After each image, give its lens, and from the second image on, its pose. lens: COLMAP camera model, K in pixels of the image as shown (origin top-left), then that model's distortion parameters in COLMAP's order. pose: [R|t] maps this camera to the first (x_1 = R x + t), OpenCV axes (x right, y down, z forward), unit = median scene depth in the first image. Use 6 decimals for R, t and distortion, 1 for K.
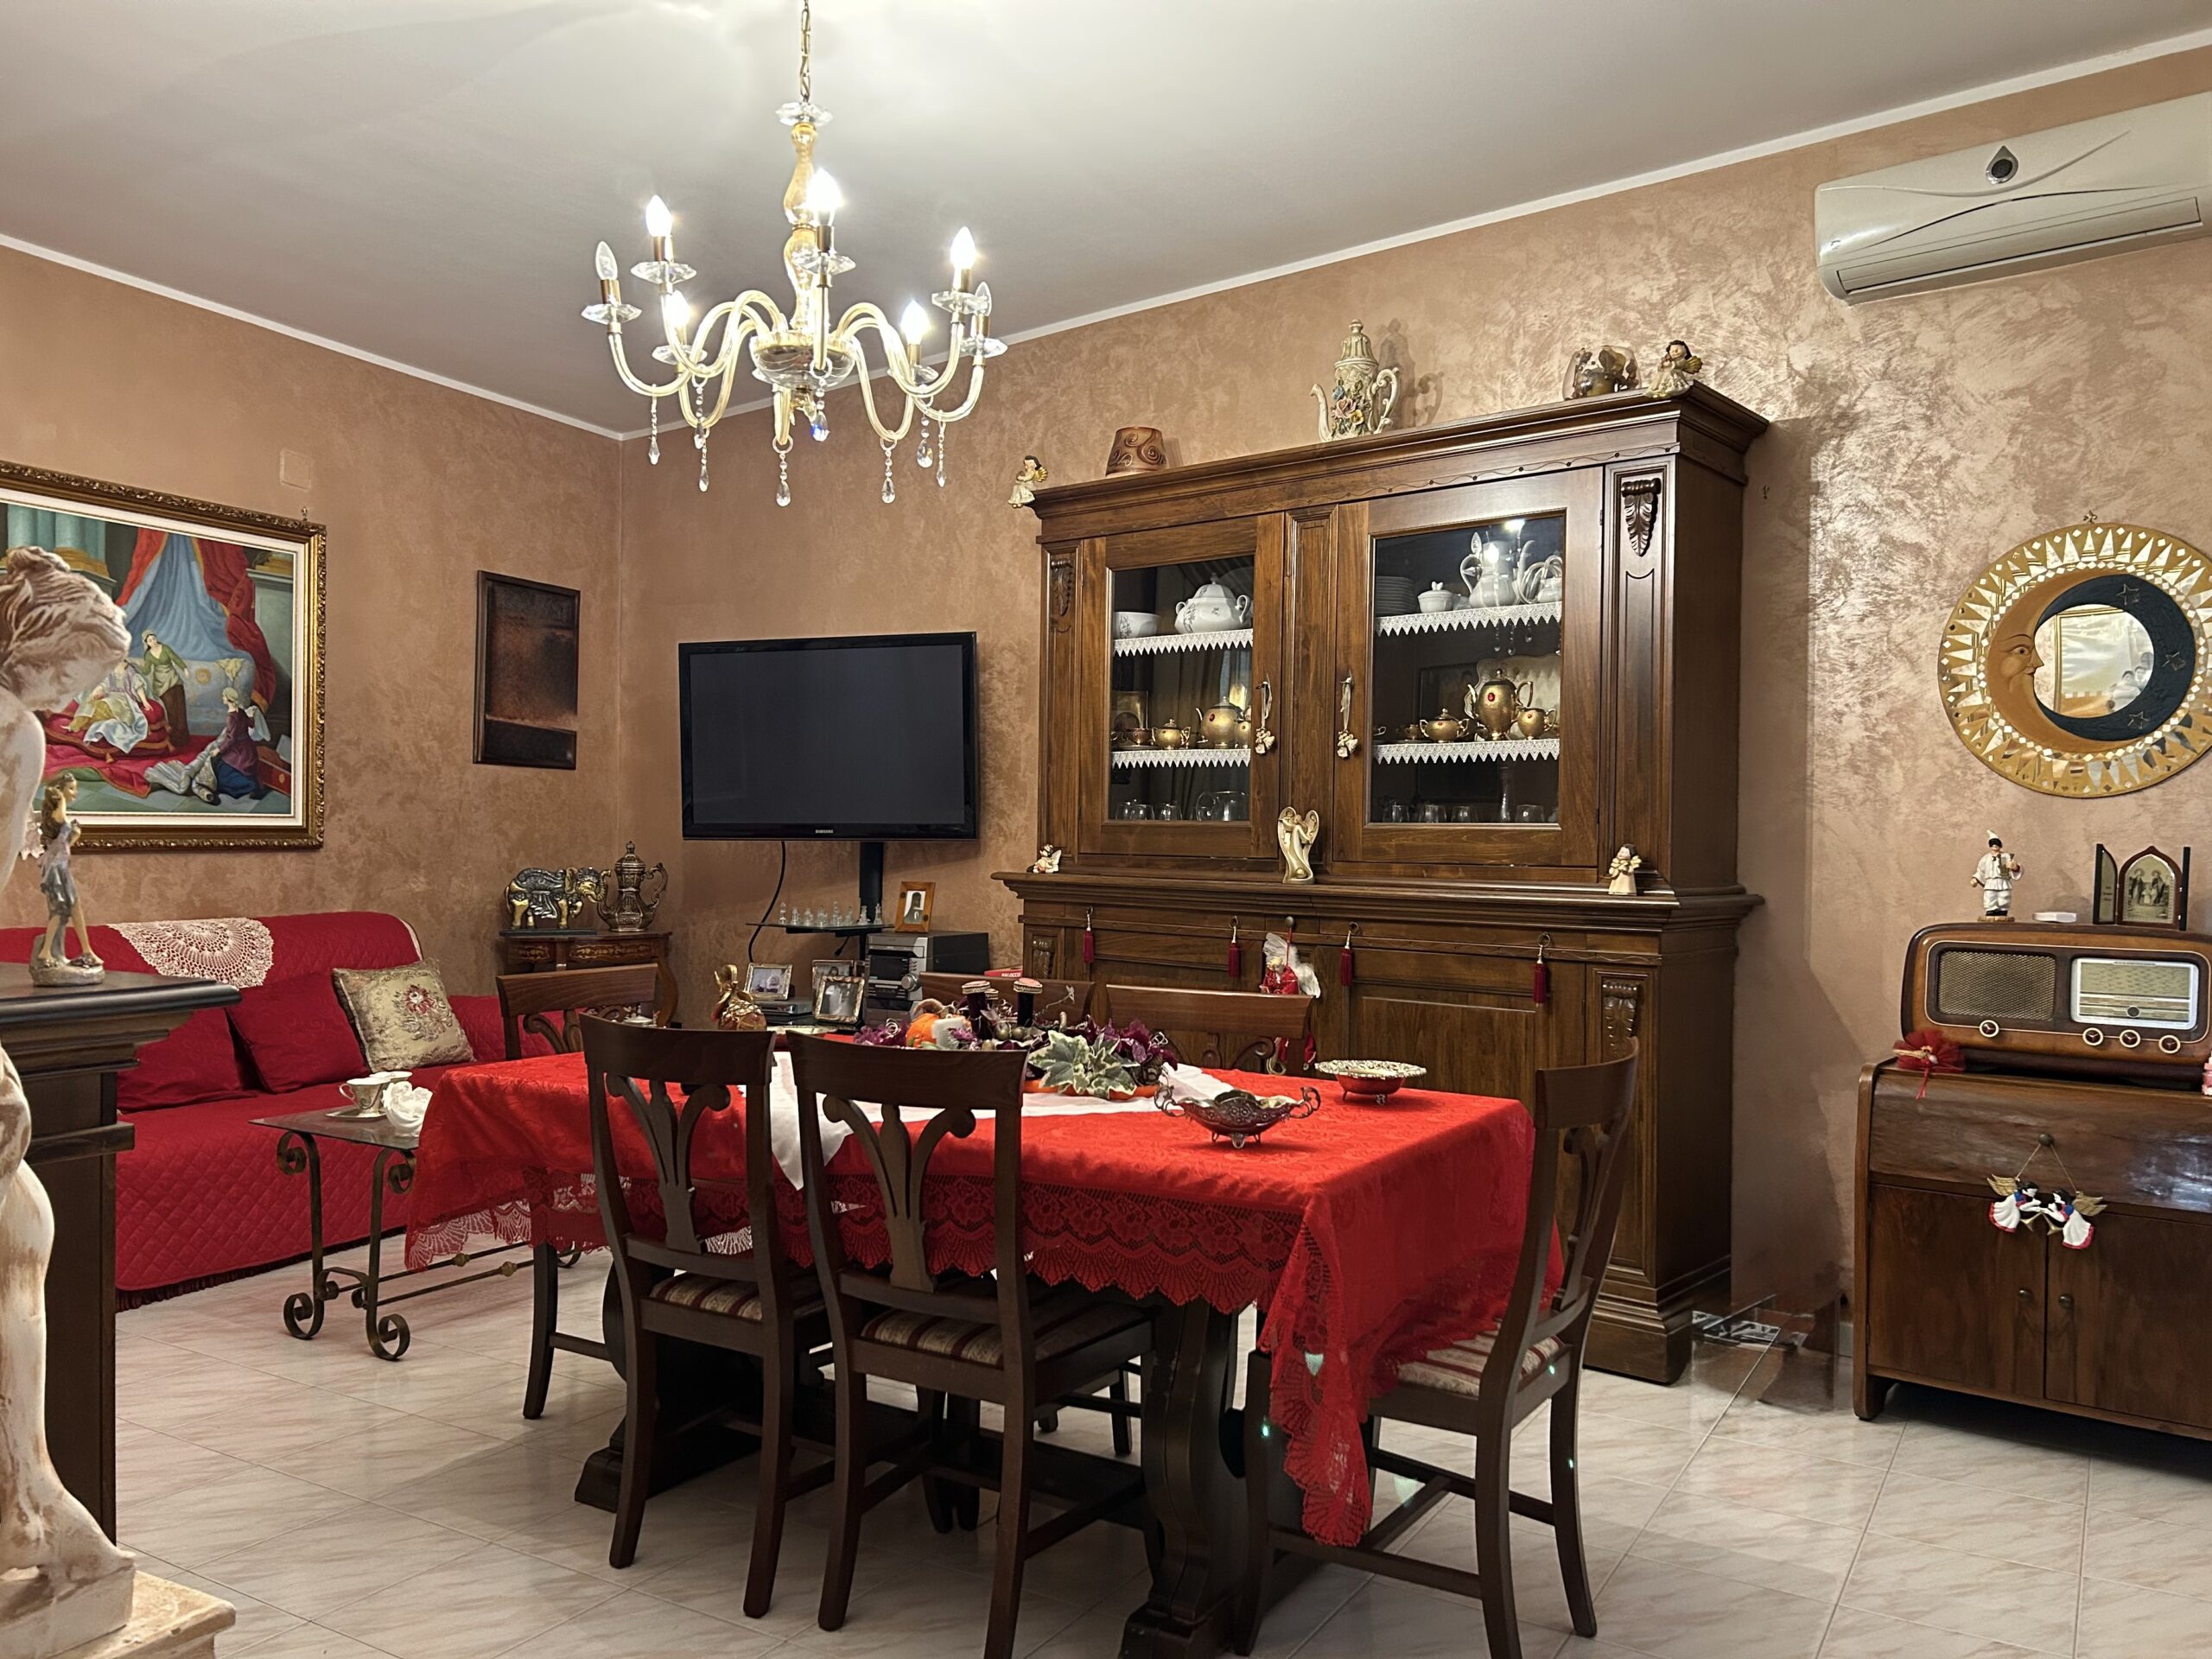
lens RADIAL K [[1649.7, 0, 1106.0], [0, 1649.7, 829.5], [0, 0, 1]] dist [0.084080, -0.112885]
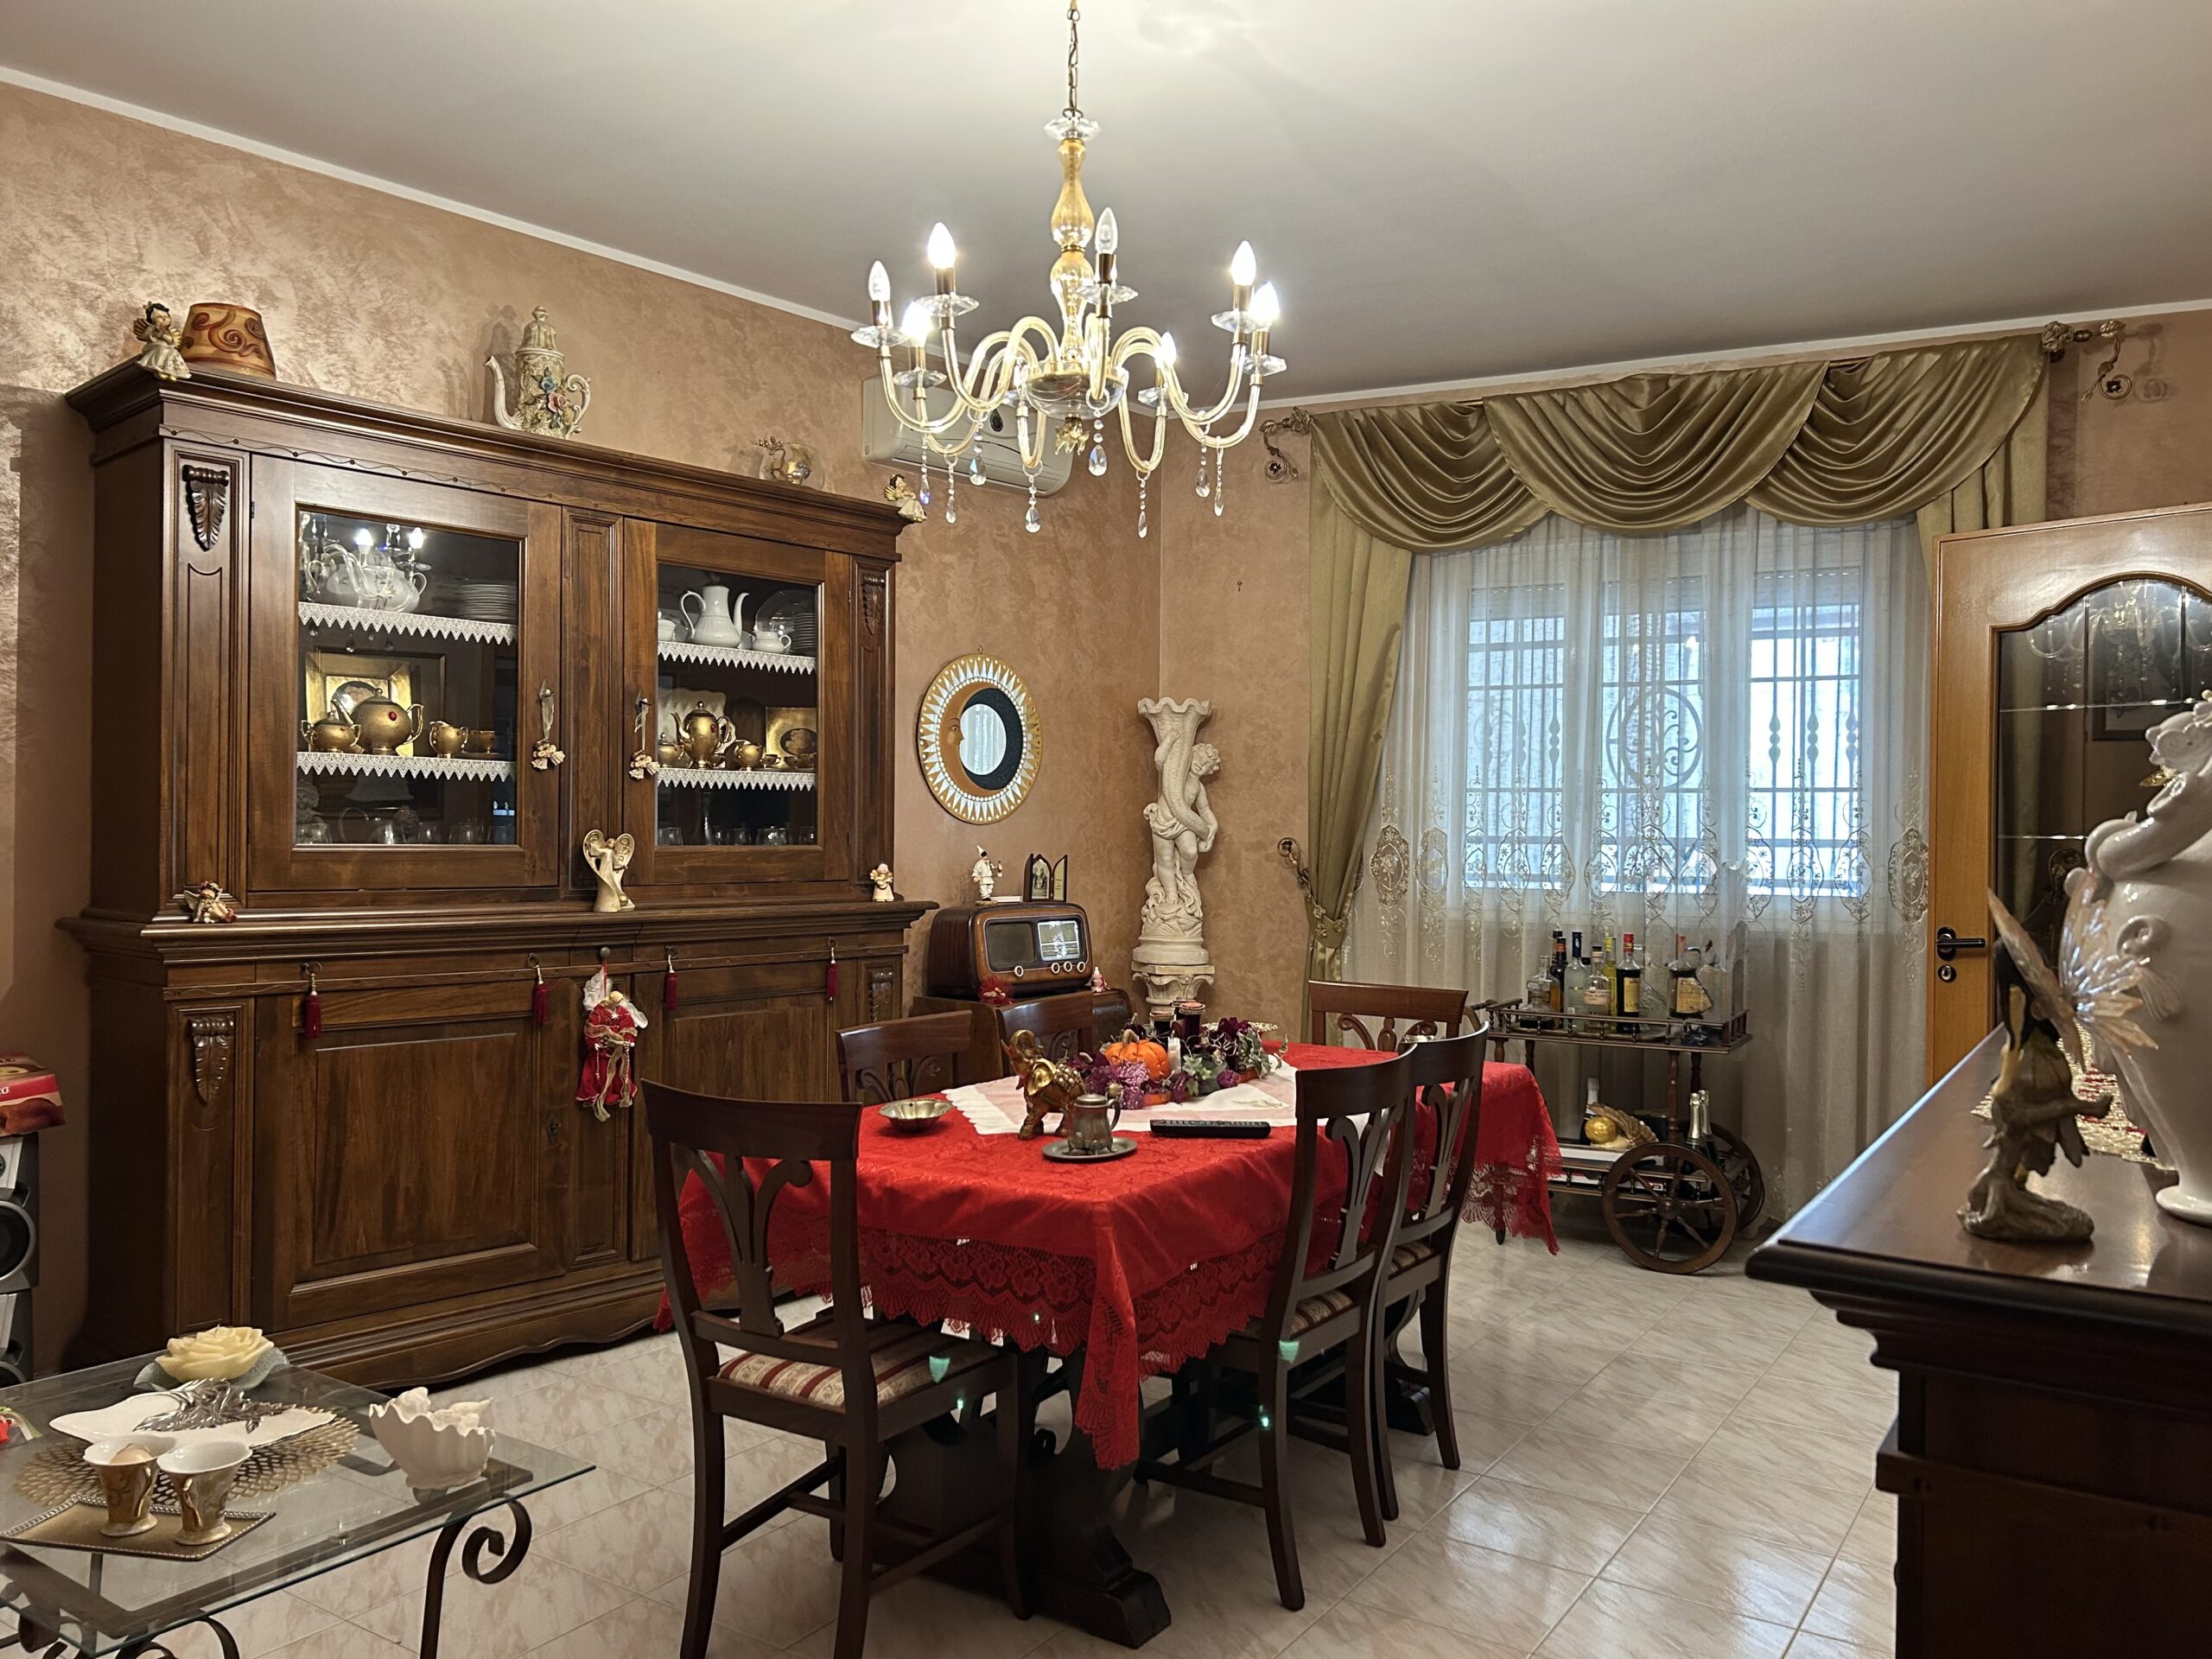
lens RADIAL K [[1649.7, 0, 1106.0], [0, 1649.7, 829.5], [0, 0, 1]] dist [0.084080, -0.112885]
pose [[0.038739, -0.010705, 0.999192, -0.704656], [-0.008888, 0.999899, 0.011057, -0.023142], [-0.999210, -0.009309, 0.038640, 0.581840]]
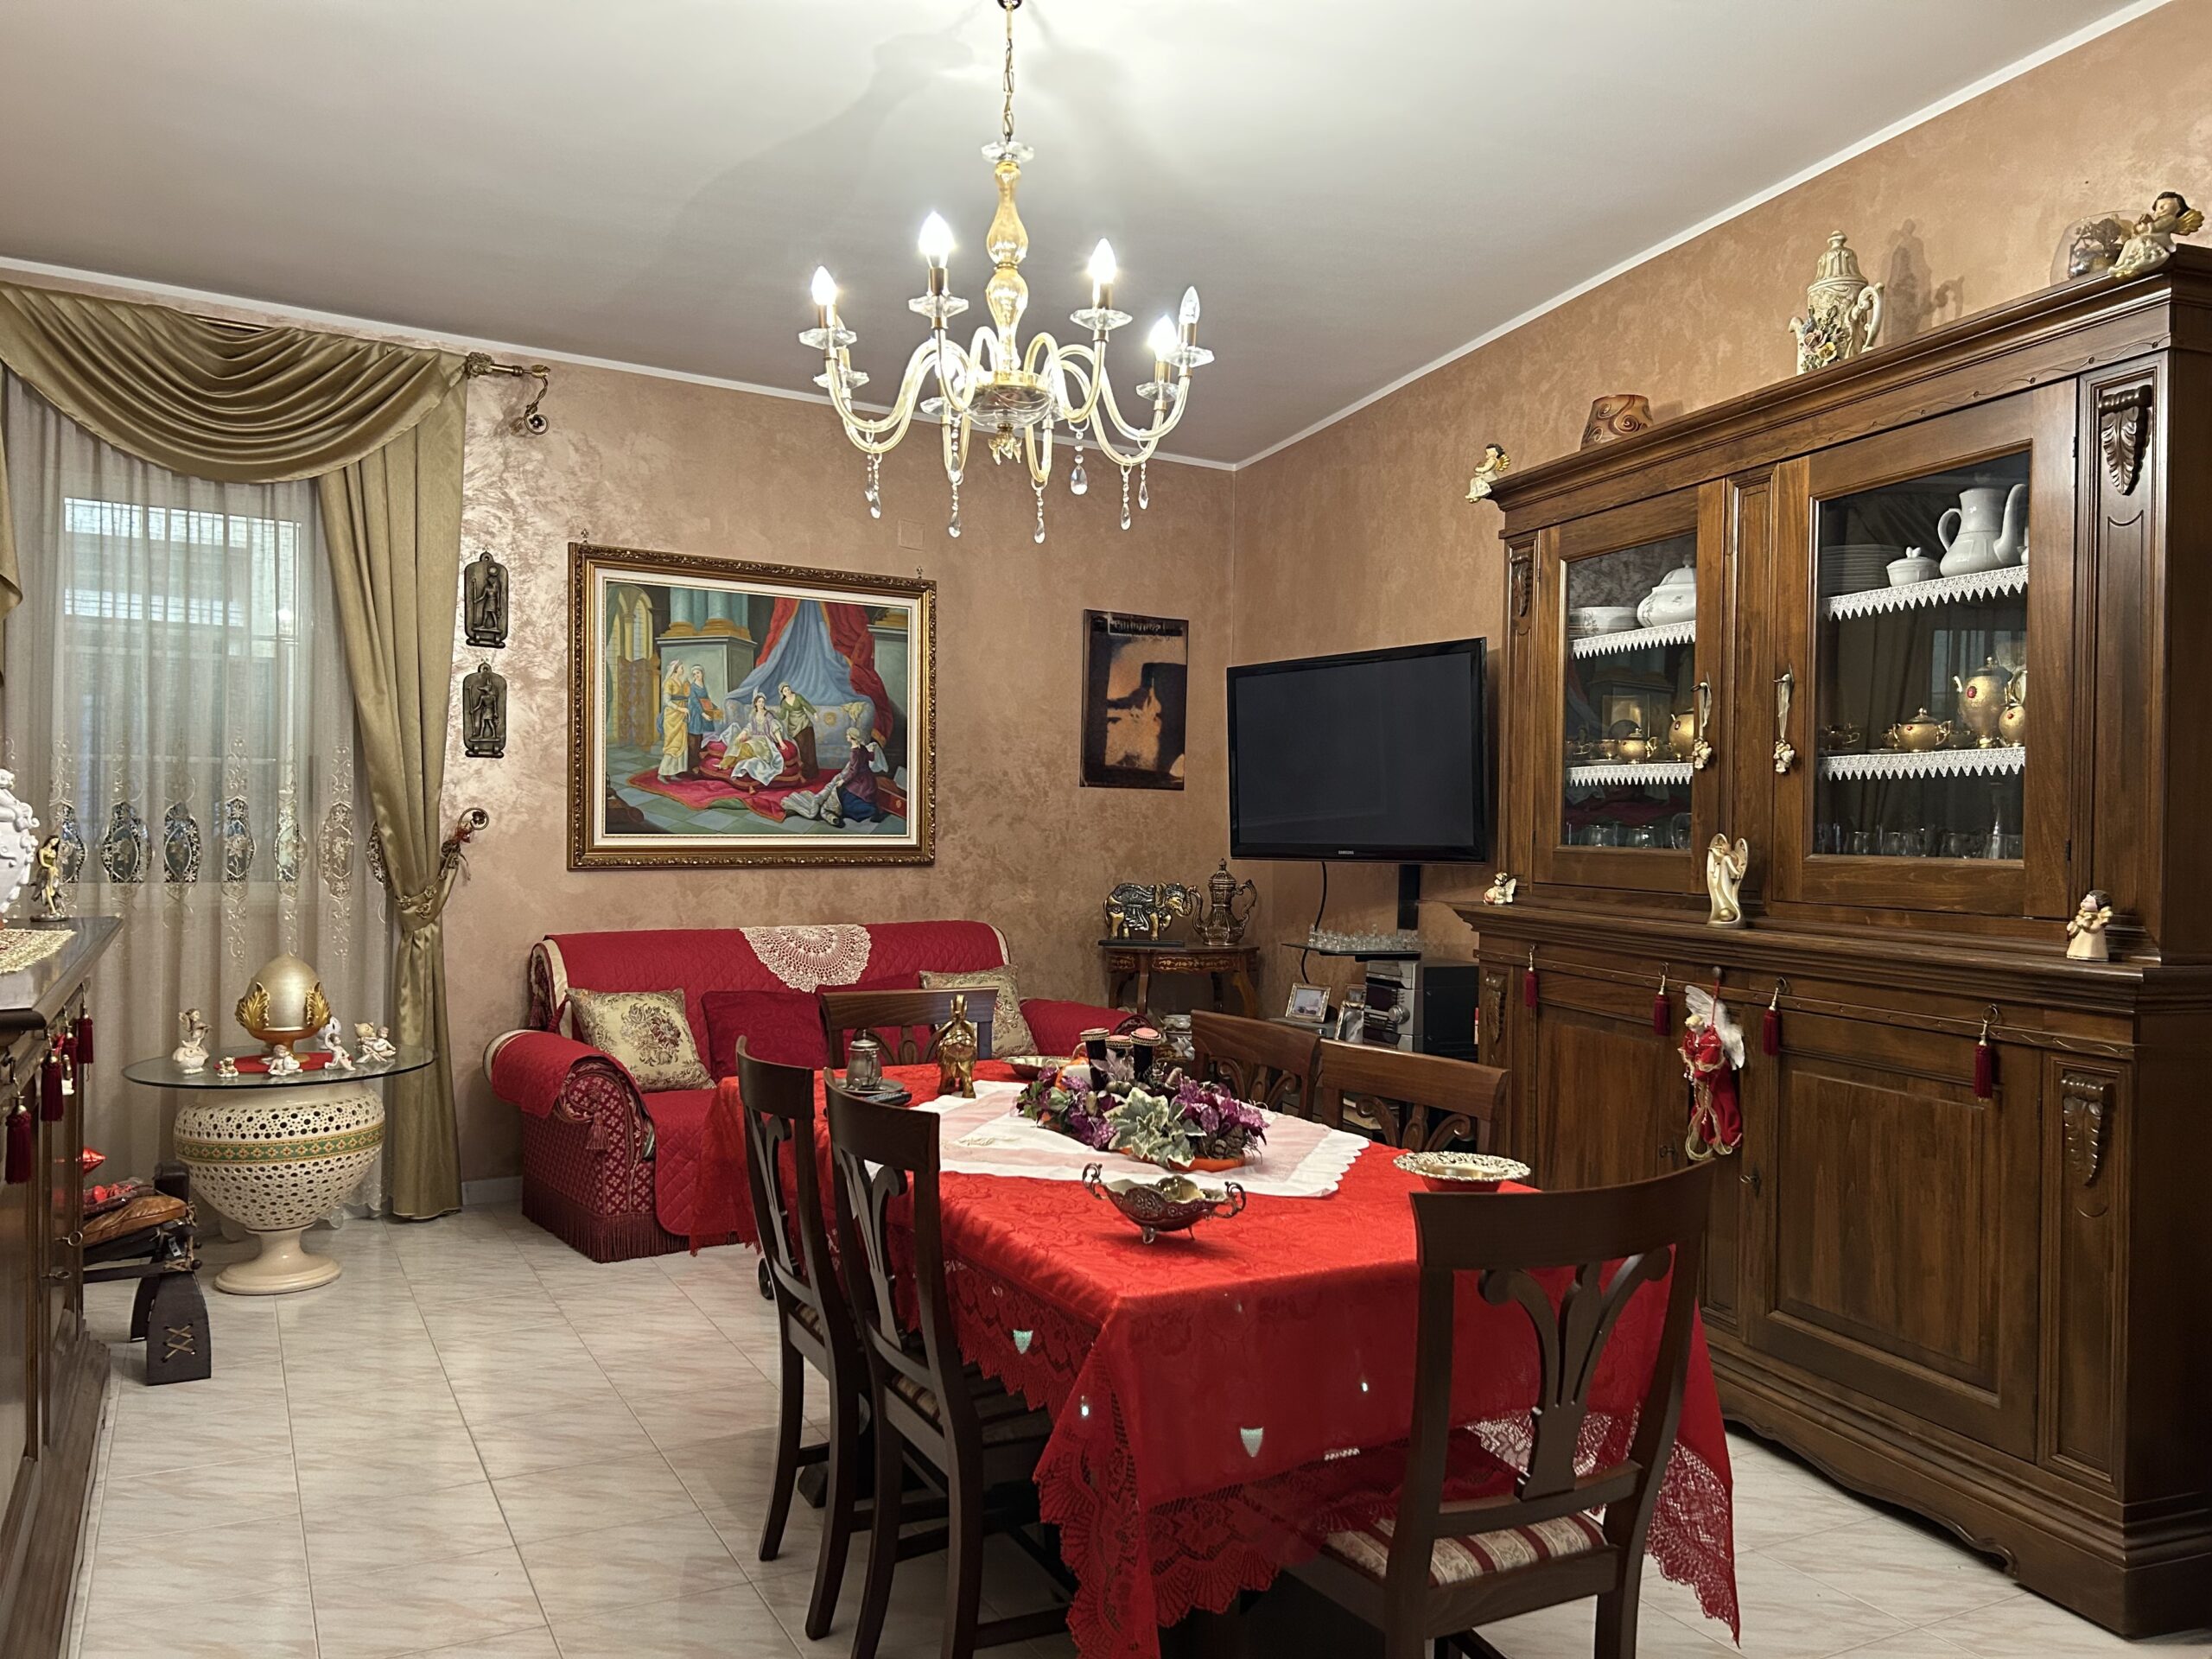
lens RADIAL K [[1645.5, 0, 1101.0], [0, 1645.5, 828.1], [0, 0, 1]] dist [0.089603, -0.106736]
pose [[0.857980, -0.000827, -0.513682, 0.235865], [-0.000543, 0.999997, -0.002517, -0.012224], [0.513683, 0.002438, 0.857977, 0.106542]]
